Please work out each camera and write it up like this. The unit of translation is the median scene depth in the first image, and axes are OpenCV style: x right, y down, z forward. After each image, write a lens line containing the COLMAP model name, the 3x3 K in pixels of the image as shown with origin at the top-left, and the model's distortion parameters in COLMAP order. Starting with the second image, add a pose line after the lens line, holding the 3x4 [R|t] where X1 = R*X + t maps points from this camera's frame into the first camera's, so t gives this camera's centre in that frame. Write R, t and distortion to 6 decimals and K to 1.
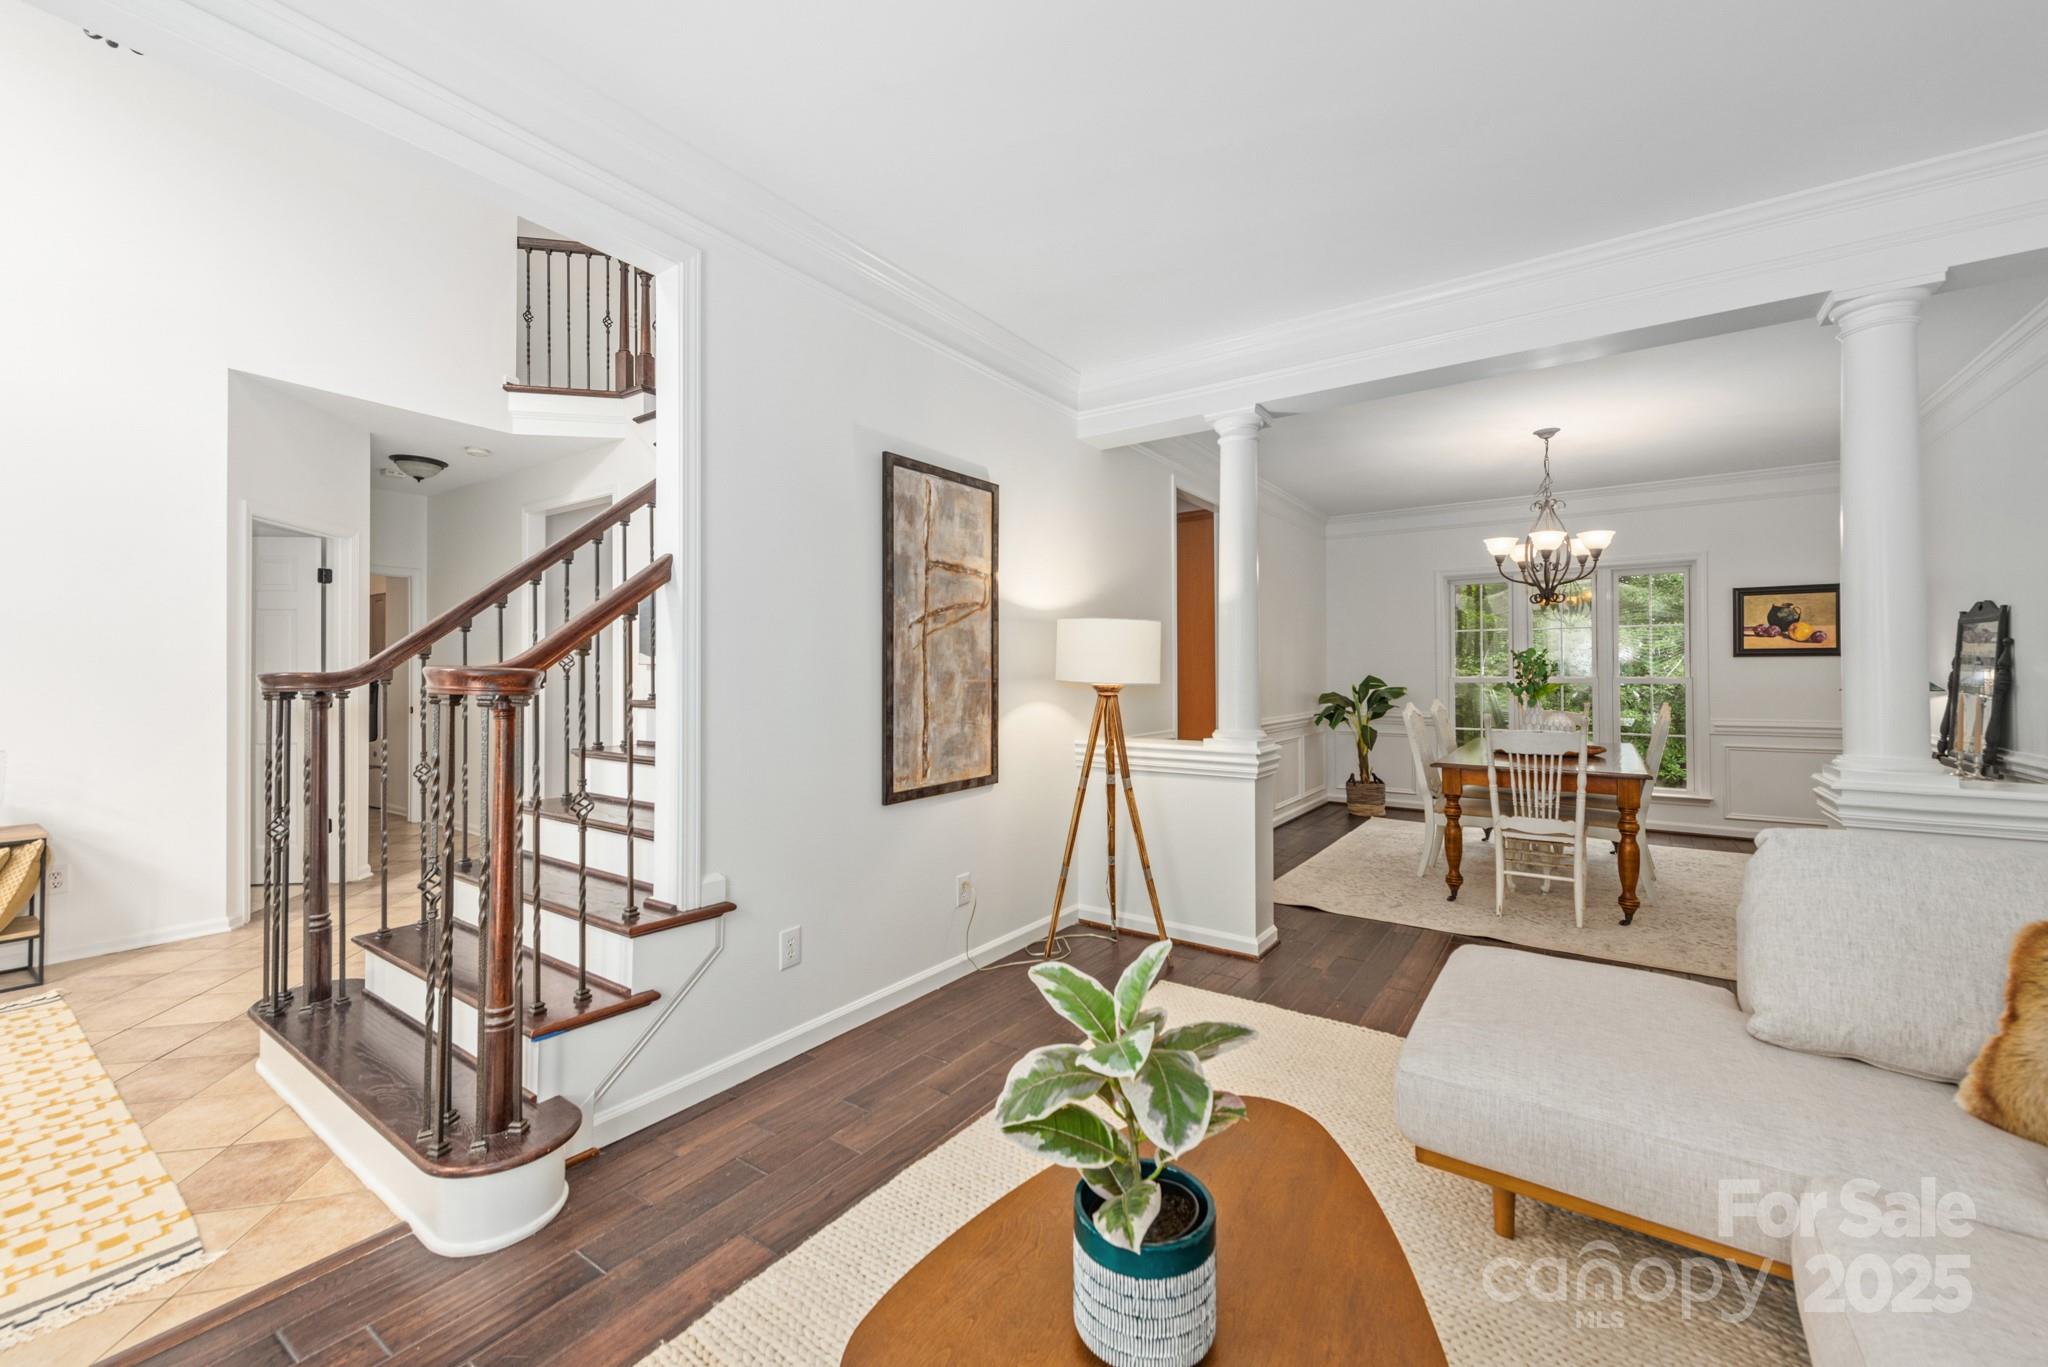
lens RADIAL K [[823.3, 0, 1036.5], [0, 823.3, 657.5], [0, 0, 1]] dist [-0.000857, -0.000058]
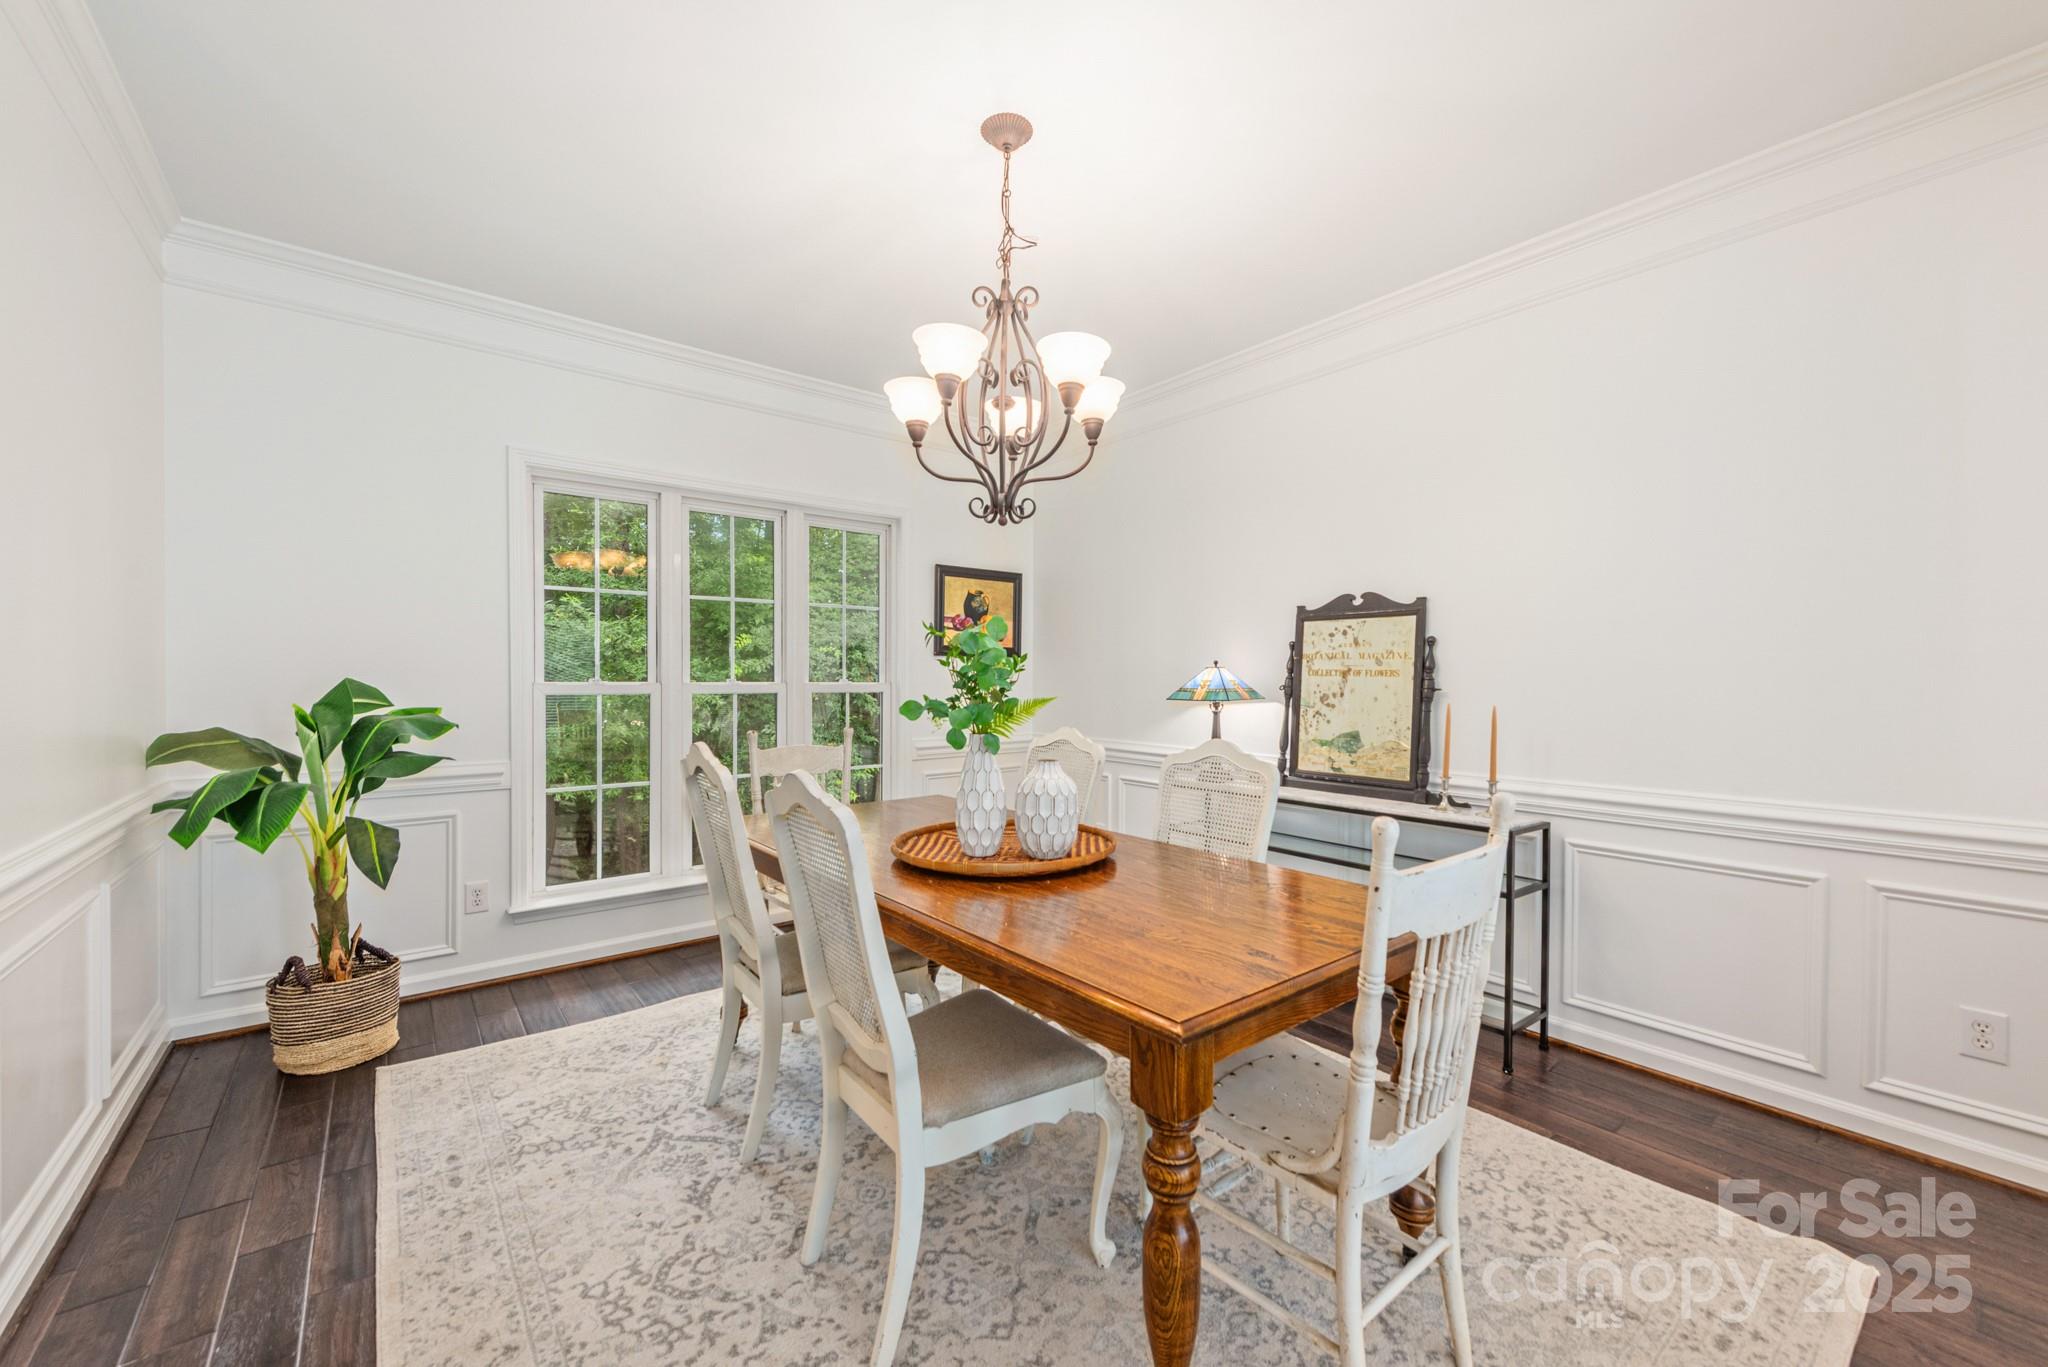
lens RADIAL K [[796.2, 0, 1024.0], [0, 796.2, 683.5], [0, 0, 1]] dist [0.000185, 0.000113]
pose [[0.284012, -0.002556, 0.958817, 0.174776], [-0.023443, 0.999679, 0.009609, 0.016228], [-0.958534, -0.025207, 0.283861, 0.723502]]
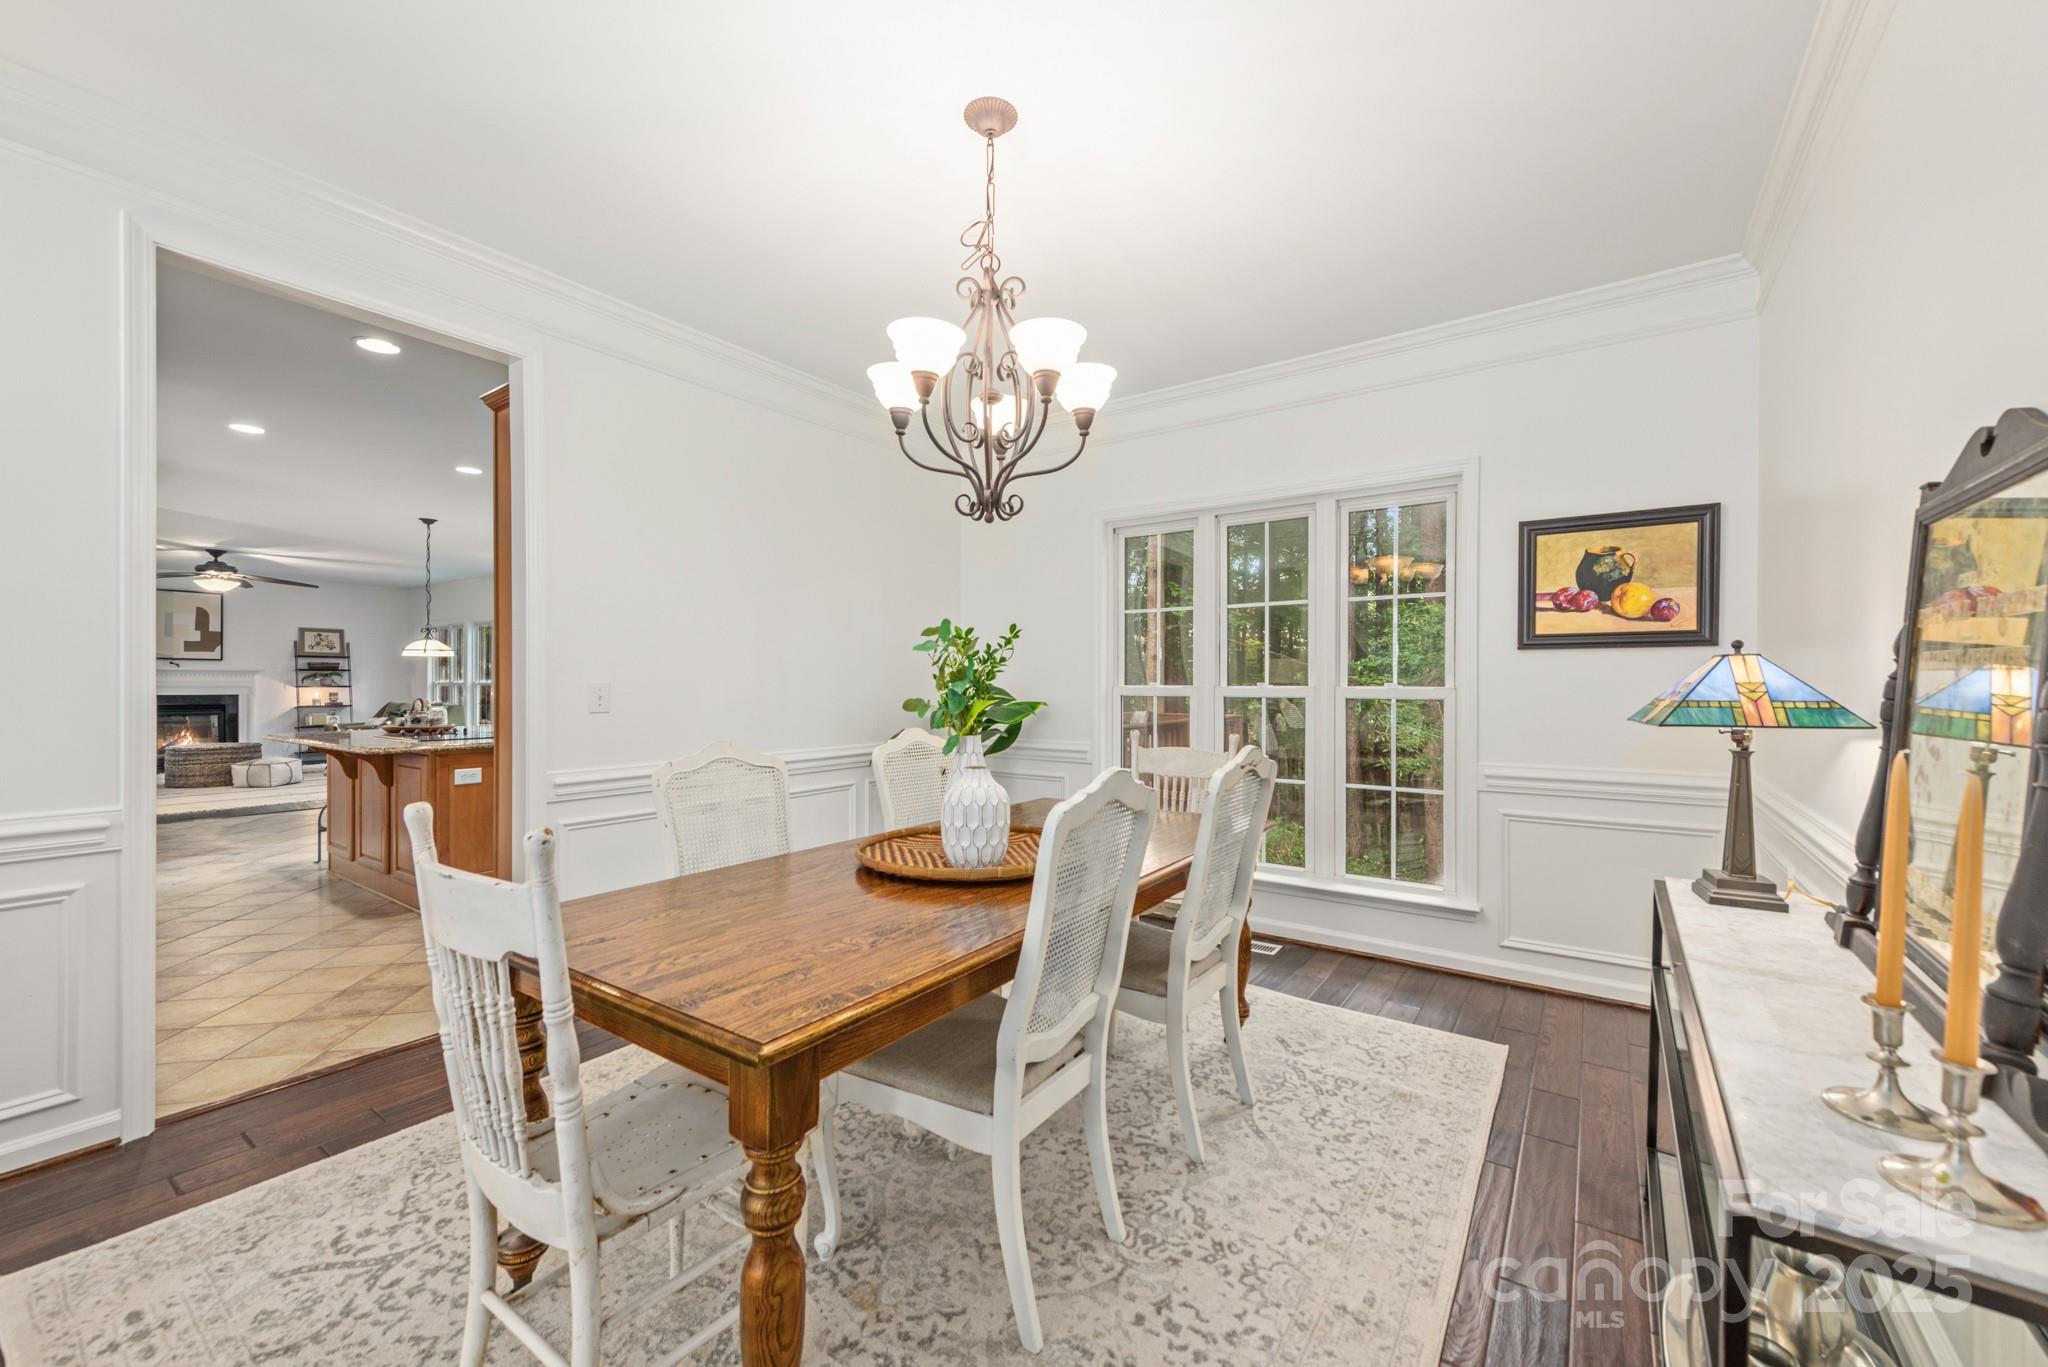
lens RADIAL K [[815.1, 0, 1063.4], [0, 815.1, 676.8], [0, 0, 1]] dist [0.021251, -0.000002]
pose [[0.999779, 0.003290, 0.020753, 0.544663], [-0.003593, 0.999887, 0.014569, 0.010523], [-0.020703, -0.014640, 0.999678, 0.473863]]
